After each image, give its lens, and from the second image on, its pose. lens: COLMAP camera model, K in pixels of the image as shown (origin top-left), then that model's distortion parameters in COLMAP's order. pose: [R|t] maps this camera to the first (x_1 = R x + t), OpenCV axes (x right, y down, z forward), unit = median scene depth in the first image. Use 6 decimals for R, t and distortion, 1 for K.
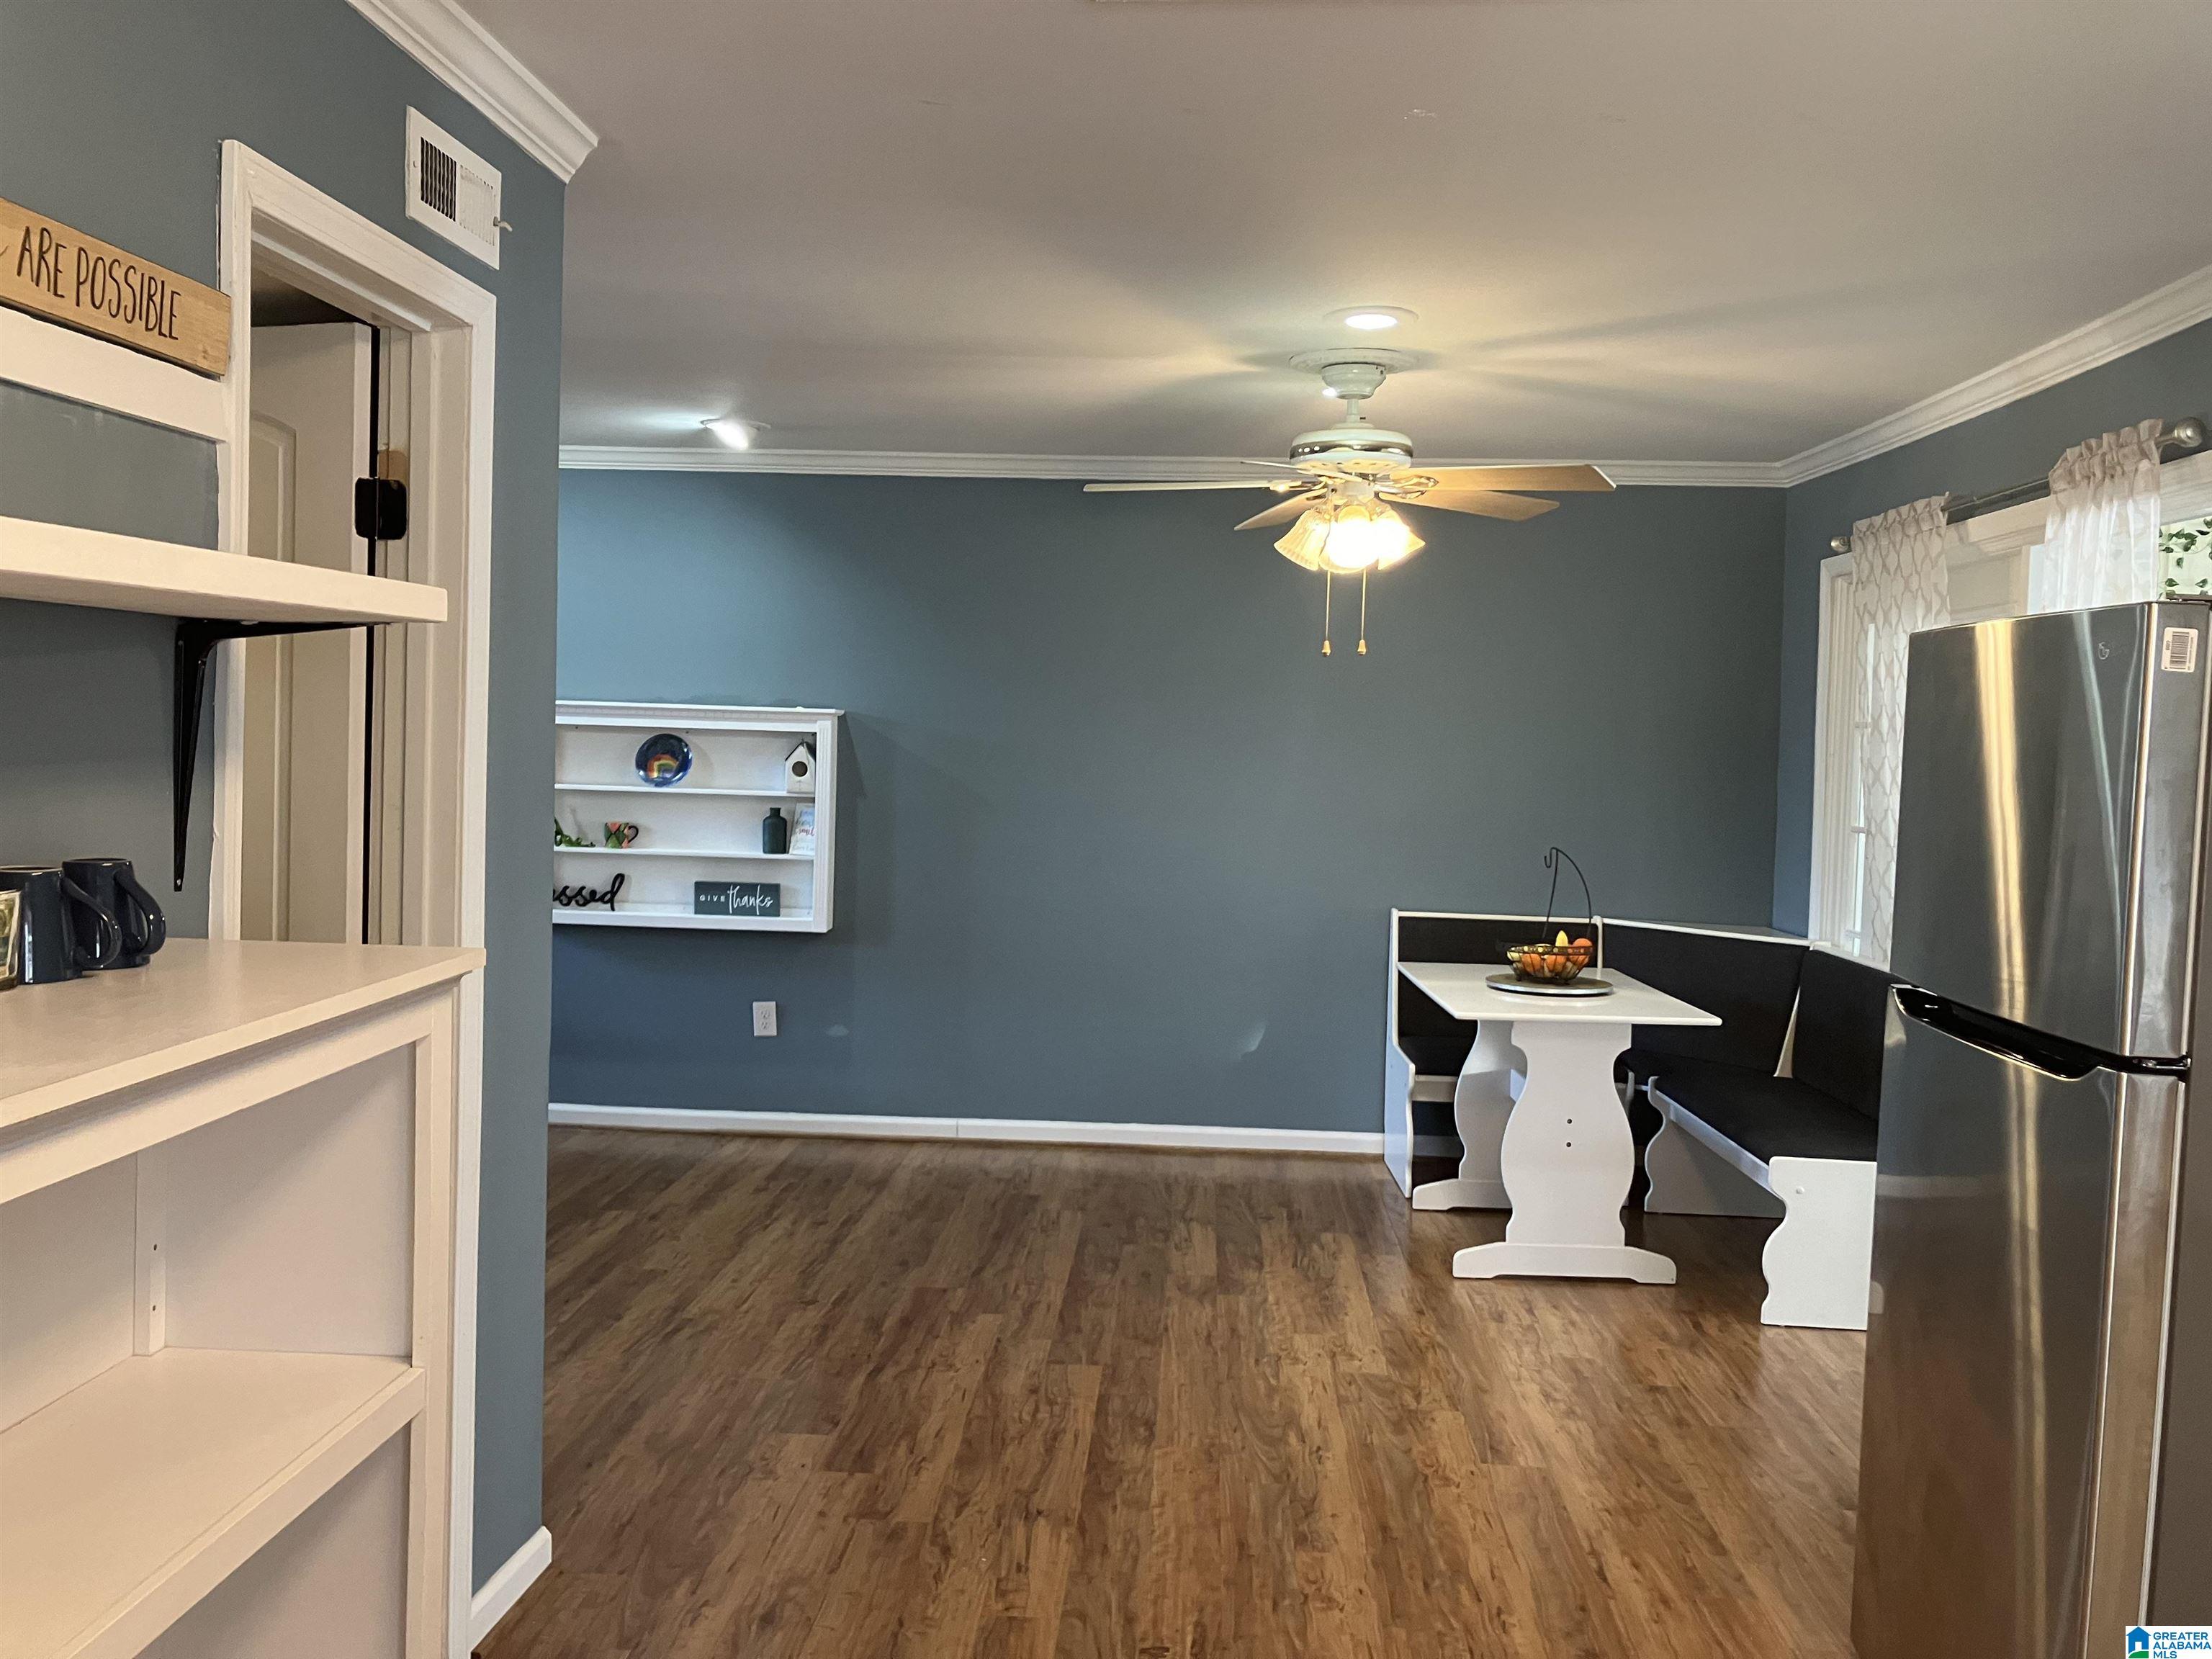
lens RADIAL K [[1784.2, 0, 1109.9], [0, 1784.2, 820.8], [0, 0, 1]] dist [0.047683, -0.065916]
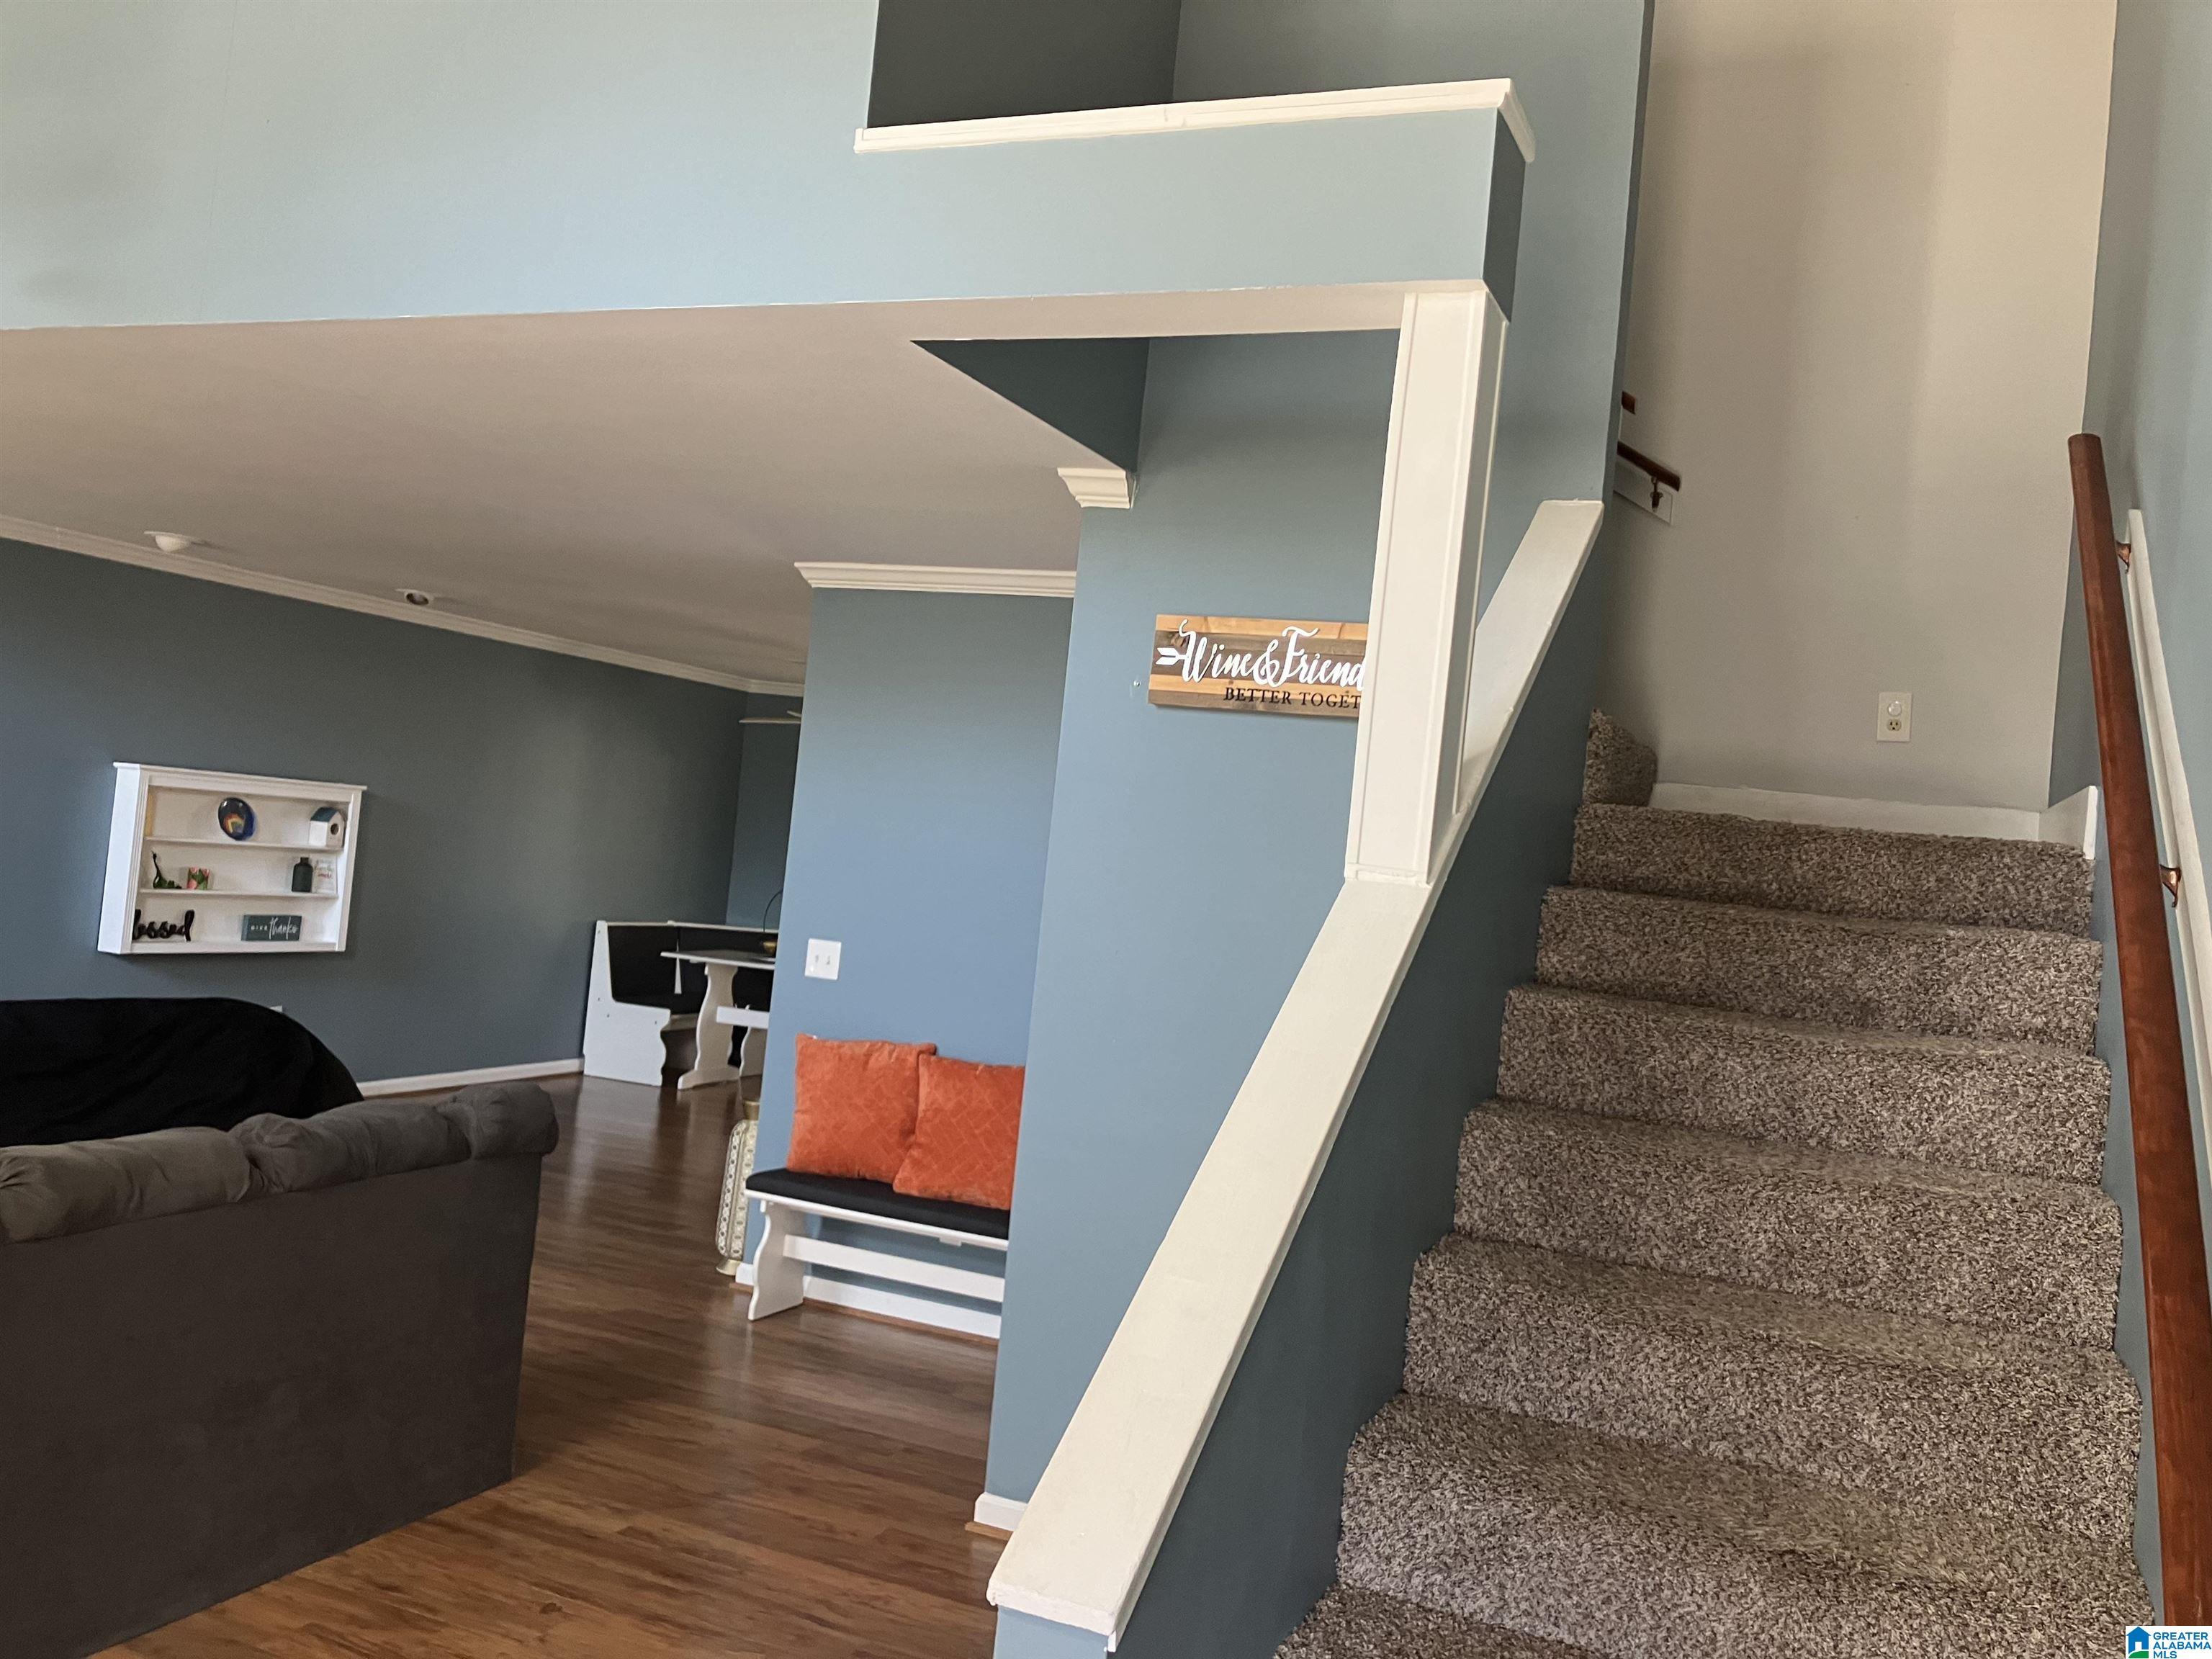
lens RADIAL K [[1784.2, 0, 1082.3], [0, 1784.2, 805.9], [0, 0, 1]] dist [0.047683, -0.065916]
pose [[0.354174, 0.031542, 0.934647, -1.228035], [-0.037551, 0.999105, -0.019488, -0.041533], [-0.934425, -0.028195, 0.355042, -0.003708]]
